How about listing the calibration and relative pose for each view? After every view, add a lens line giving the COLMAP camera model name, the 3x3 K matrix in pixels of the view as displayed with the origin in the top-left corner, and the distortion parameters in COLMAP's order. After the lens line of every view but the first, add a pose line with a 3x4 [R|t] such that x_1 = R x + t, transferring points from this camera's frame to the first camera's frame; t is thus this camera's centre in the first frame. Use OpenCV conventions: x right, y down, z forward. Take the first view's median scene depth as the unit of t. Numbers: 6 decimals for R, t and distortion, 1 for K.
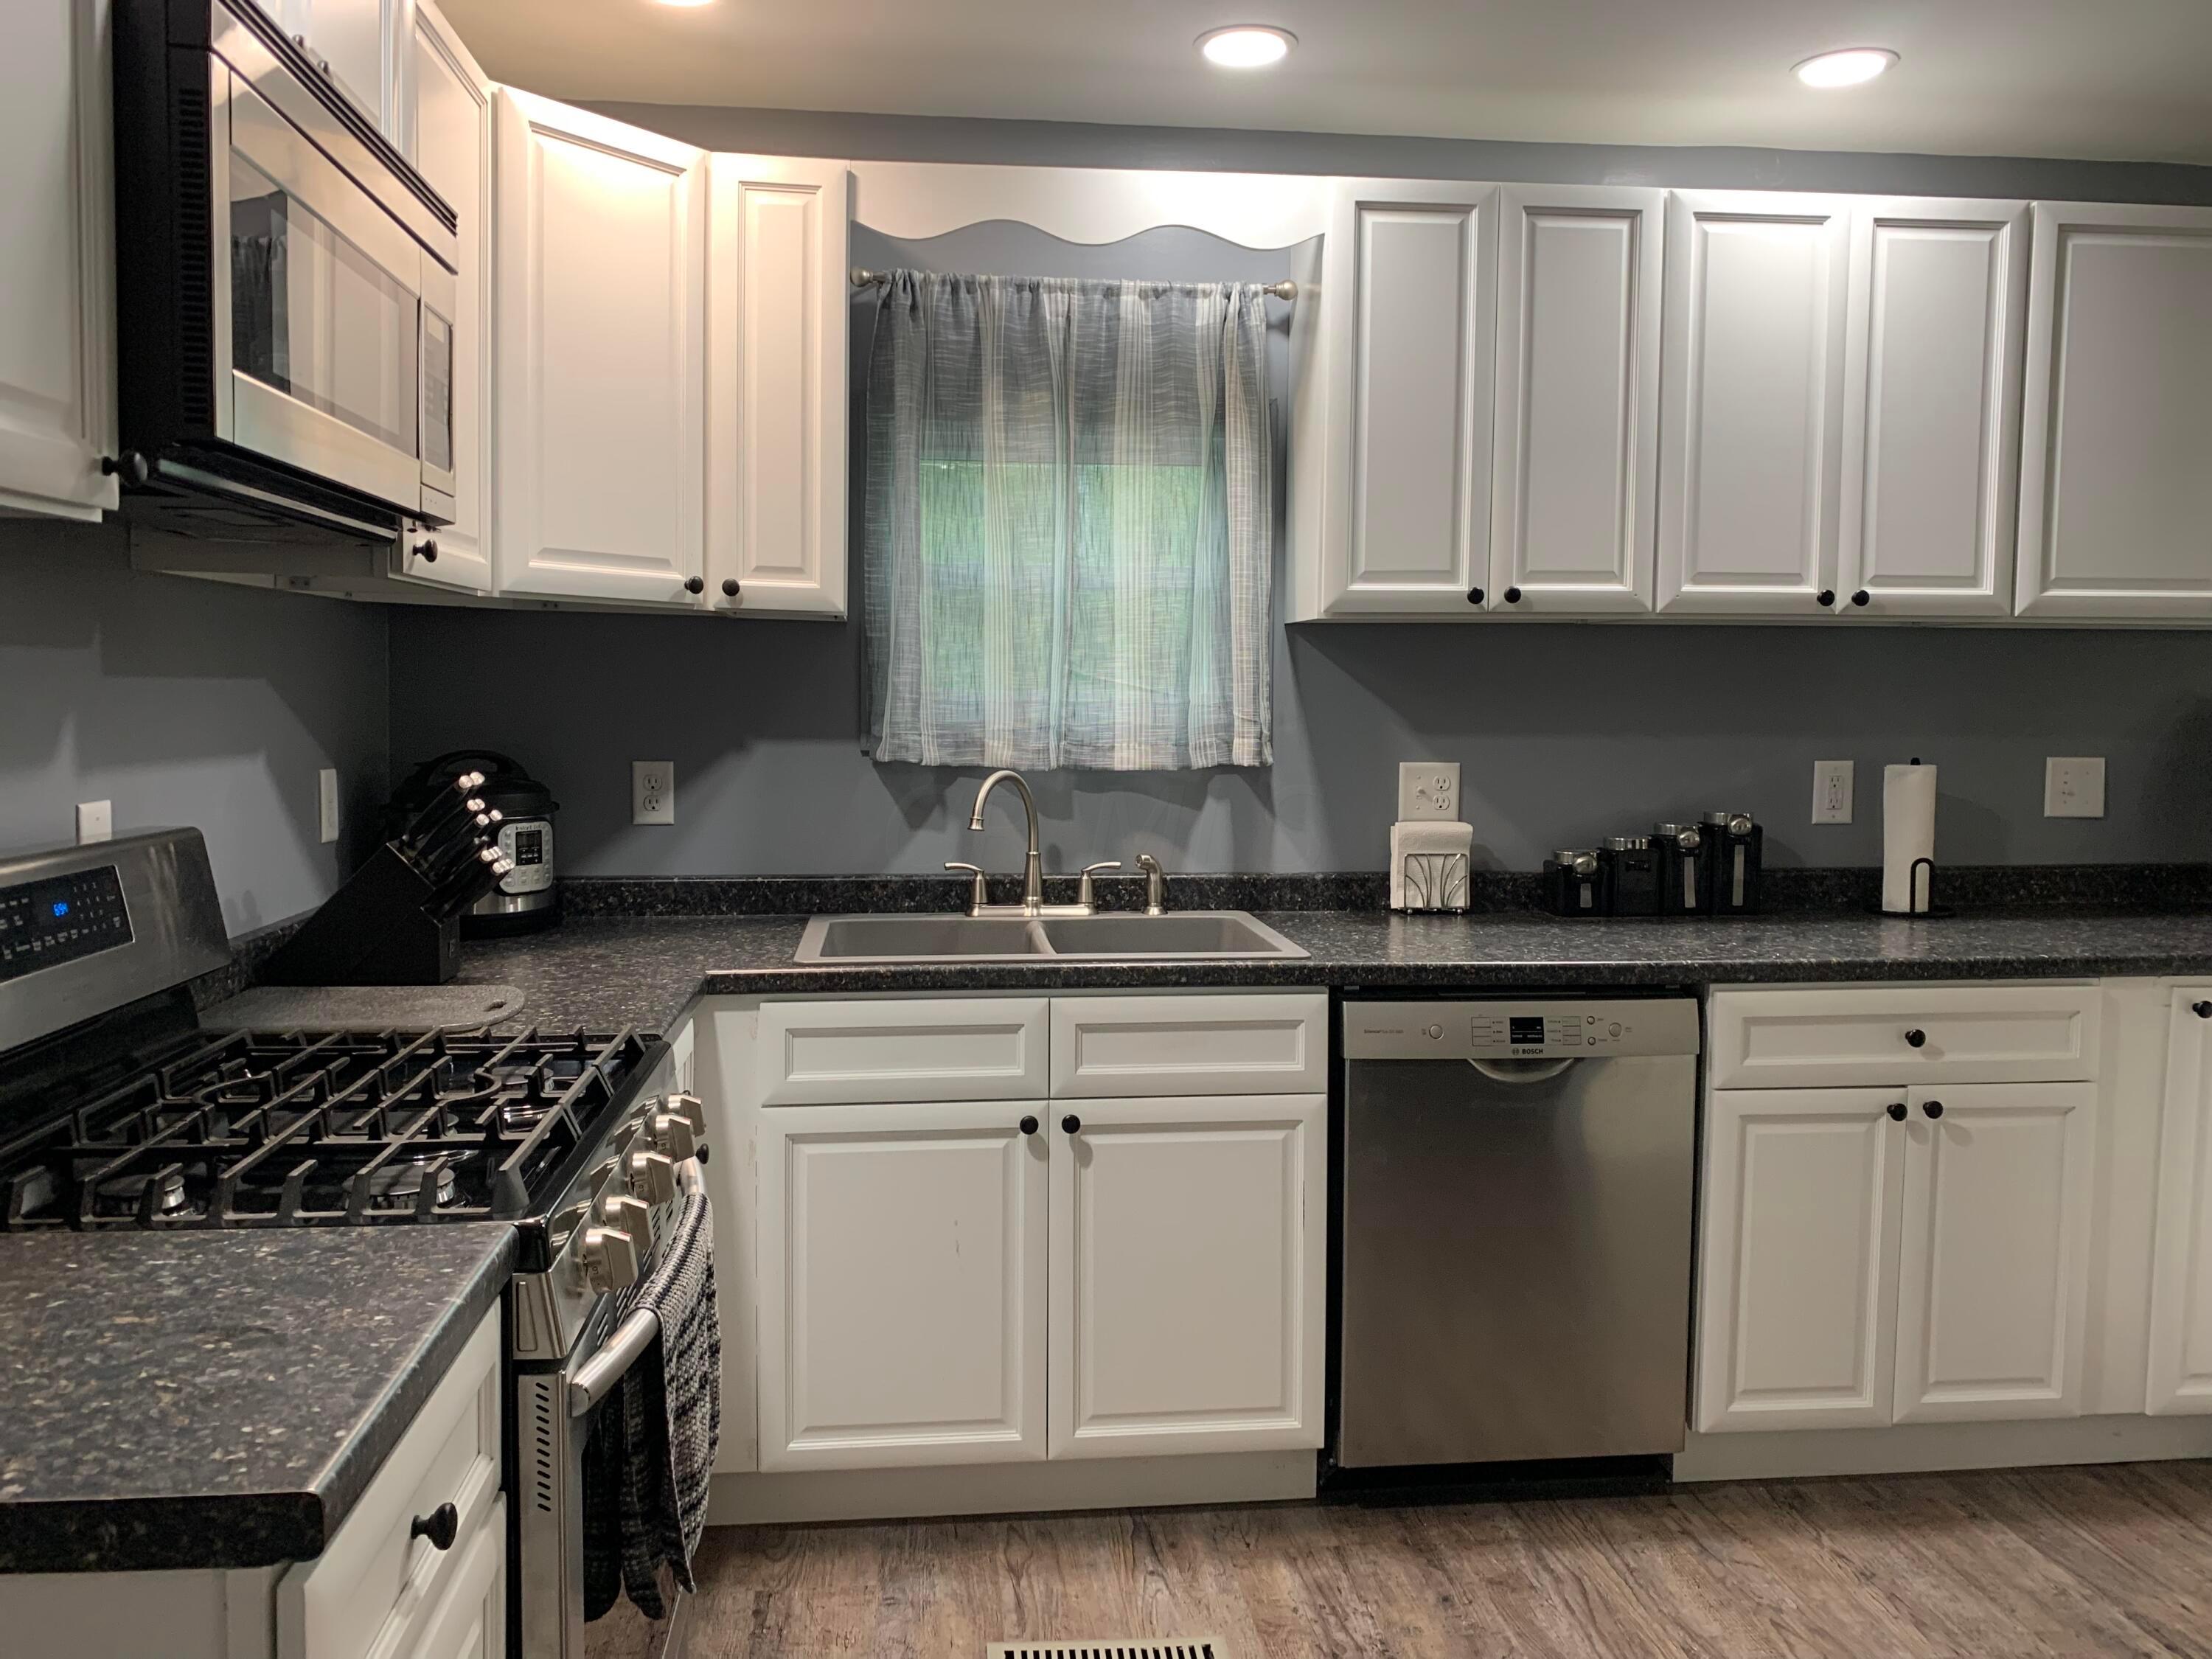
lens RADIAL K [[1683.0, 0, 1080.9], [0, 1683.0, 836.2], [0, 0, 1]] dist [0.067064, -0.111727]
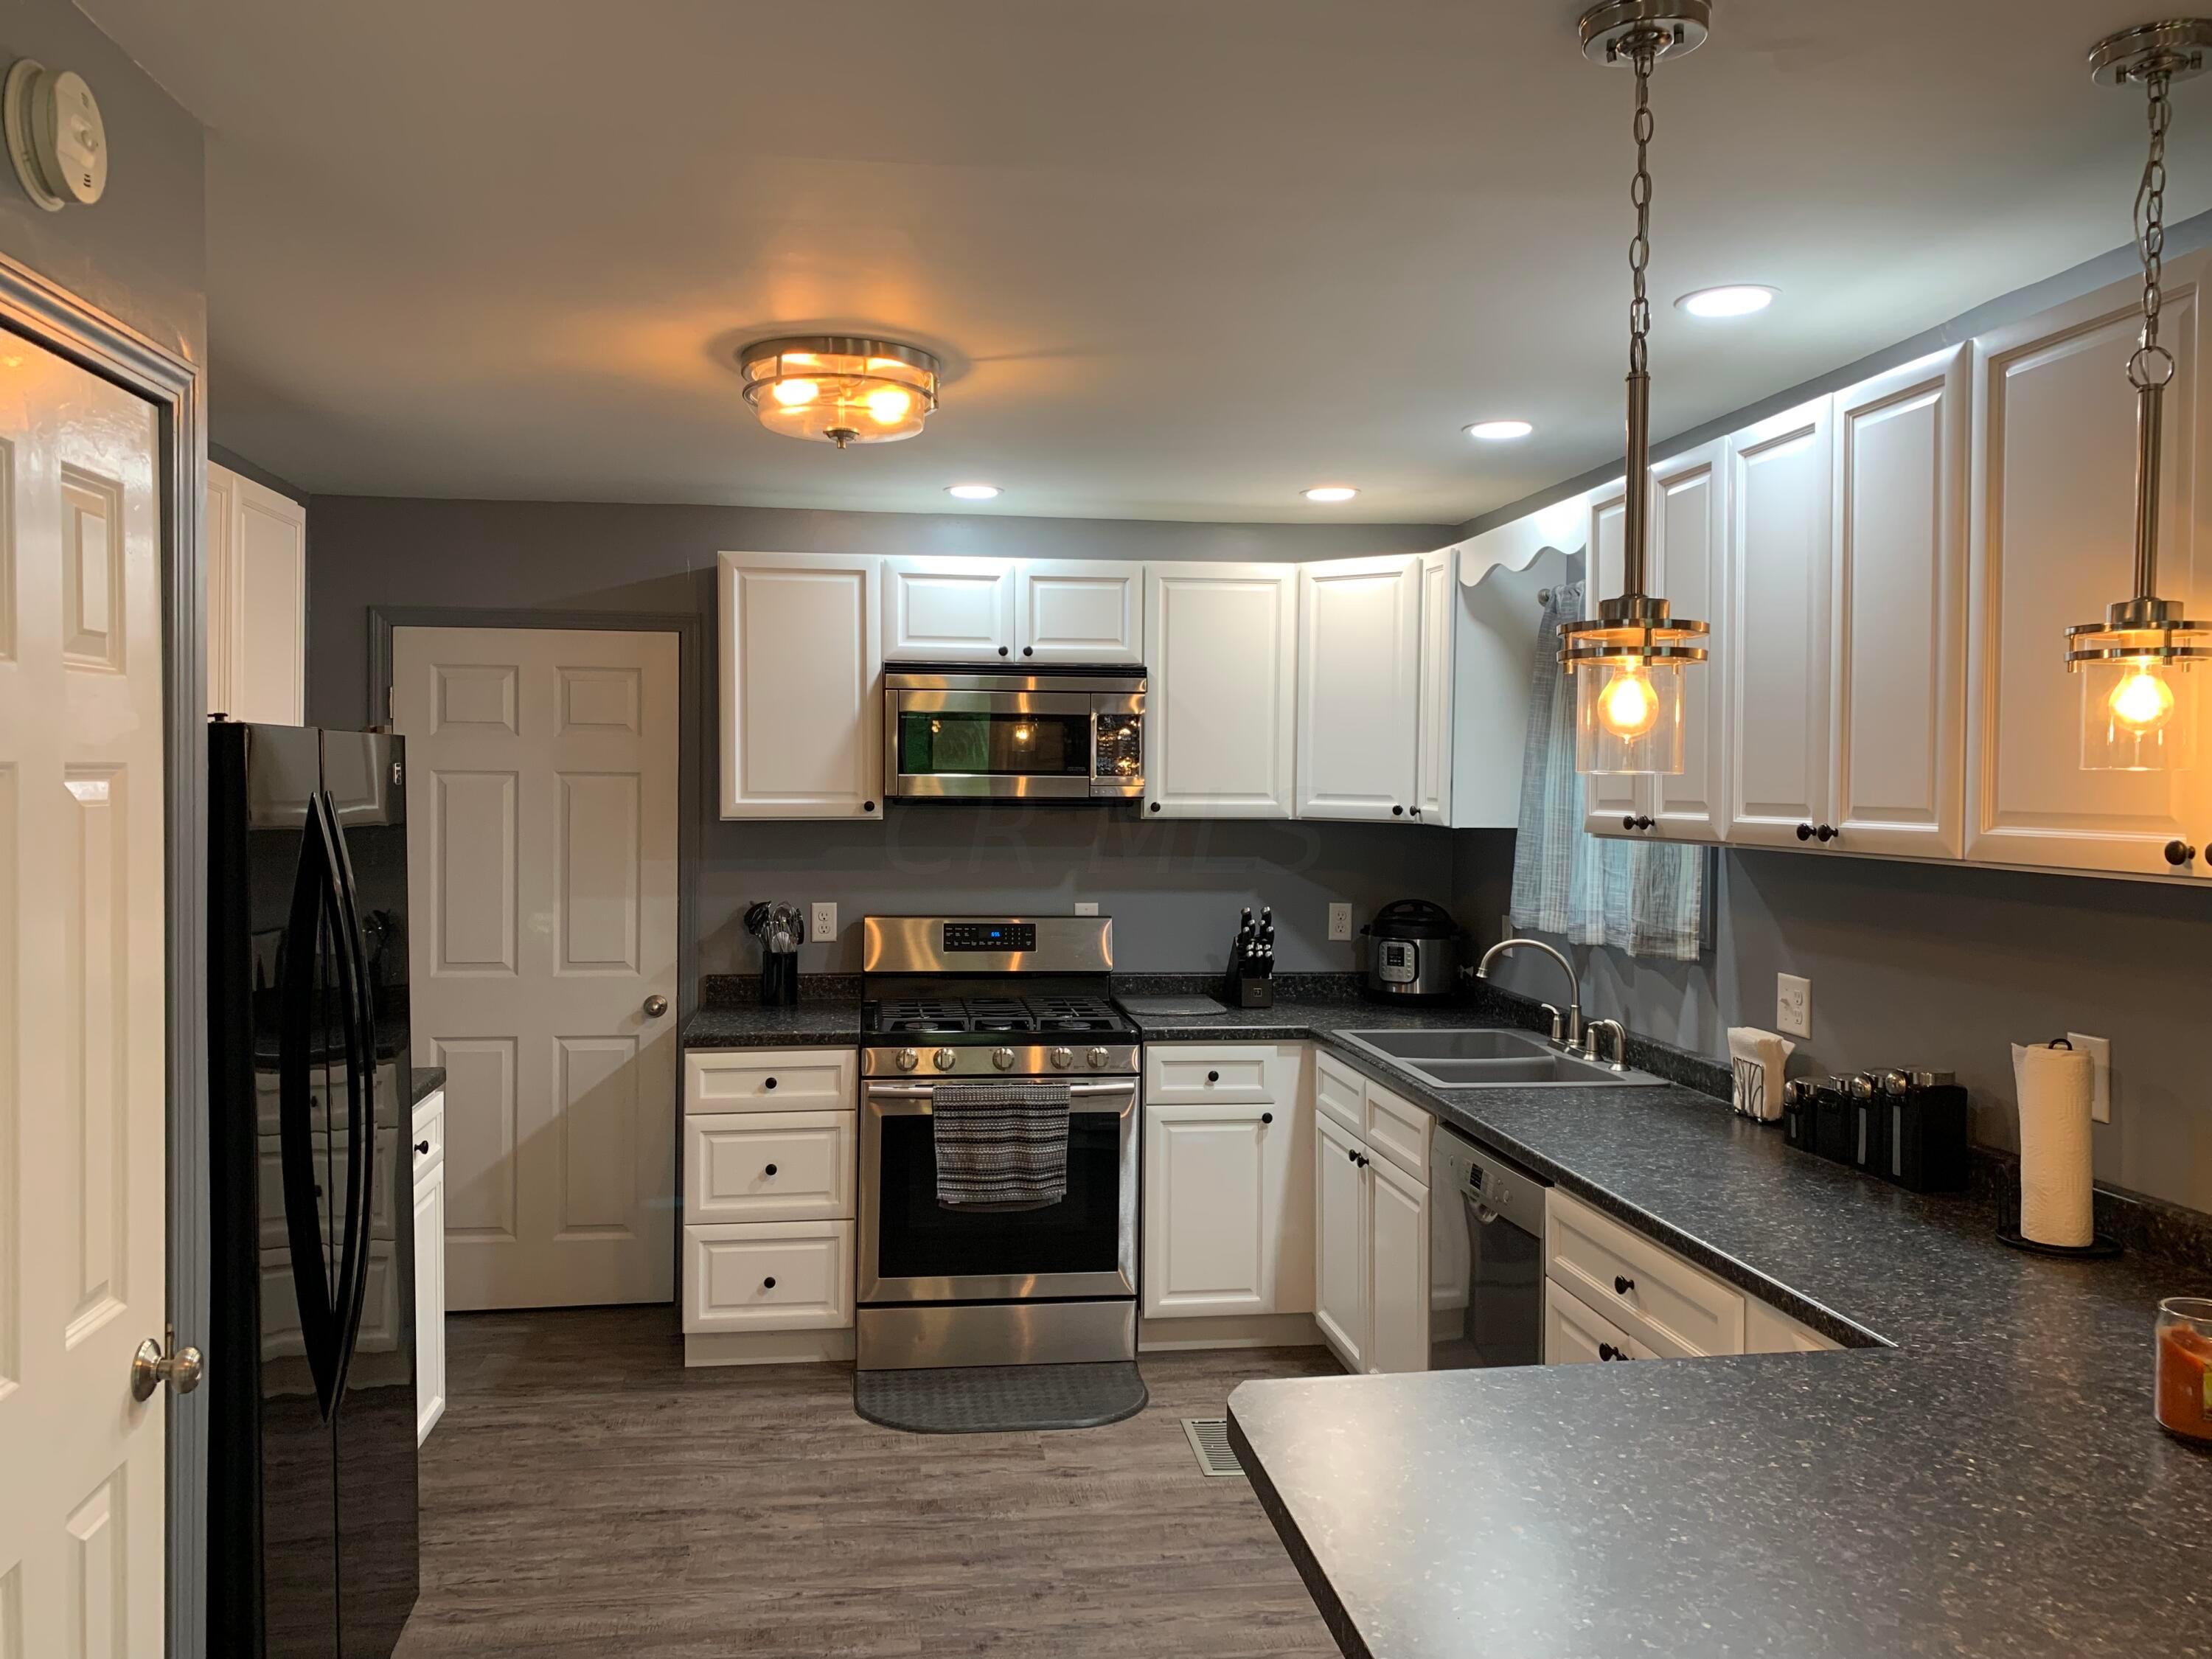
lens RADIAL K [[1683.0, 0, 1080.9], [0, 1683.0, 836.2], [0, 0, 1]] dist [0.067064, -0.111727]
pose [[0.022562, 0.026304, -0.999399, 1.373584], [-0.095062, 0.995181, 0.024047, -0.125872], [0.995216, 0.094463, 0.024953, 0.604576]]
